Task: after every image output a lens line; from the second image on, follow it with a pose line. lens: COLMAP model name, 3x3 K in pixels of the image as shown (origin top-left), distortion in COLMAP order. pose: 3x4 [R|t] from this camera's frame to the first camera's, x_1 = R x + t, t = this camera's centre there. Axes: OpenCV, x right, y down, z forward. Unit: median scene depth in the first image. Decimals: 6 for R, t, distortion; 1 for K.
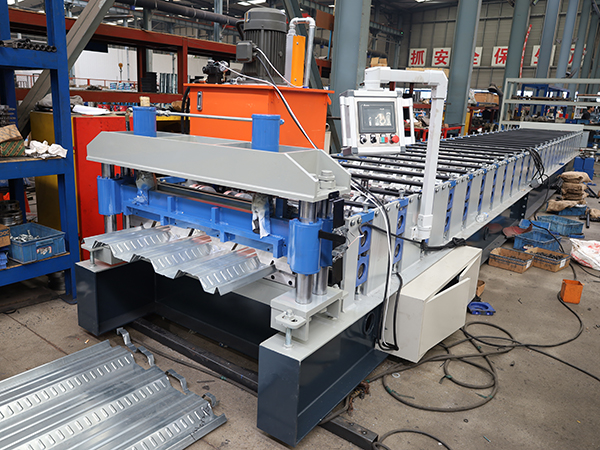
lens RADIAL K [[505.3, 0, 299.5], [0, 505.3, 237.7], [0, 0, 1]] dist [0.004690, 0.001636]
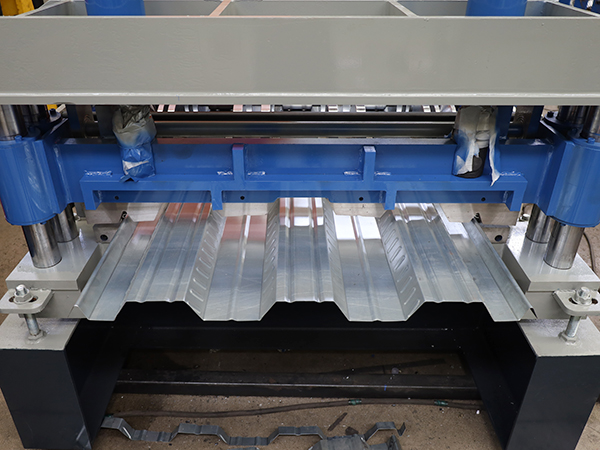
lens RADIAL K [[502.2, 0, 300.0], [0, 502.2, 225.0], [0, 0, 1]] dist [-0.009041, -0.003133]
pose [[0.794169, -0.340714, 0.503199, -0.438891], [0.189644, 0.925643, 0.327446, -0.145900], [-0.577348, -0.164619, 0.799731, 0.560485]]
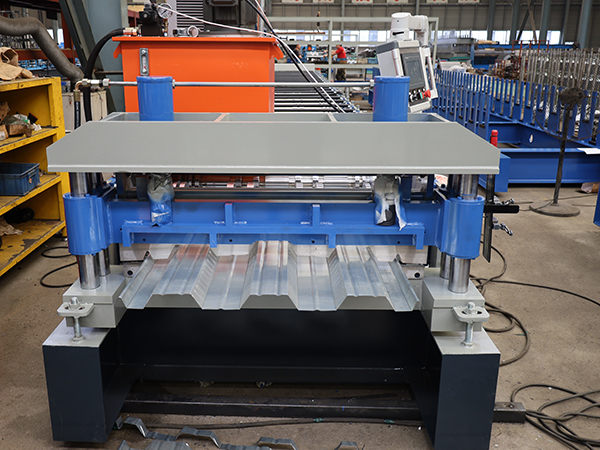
lens RADIAL K [[578.0, 0, 300.0], [0, 578.0, 225.0], [0, 0, 1]] dist [-0.002698, -0.015899]
pose [[0.797050, -0.212451, 0.565310, -0.599620], [0.188080, 0.976850, 0.101932, -0.108306], [-0.573879, 0.025078, 0.818556, 0.277235]]
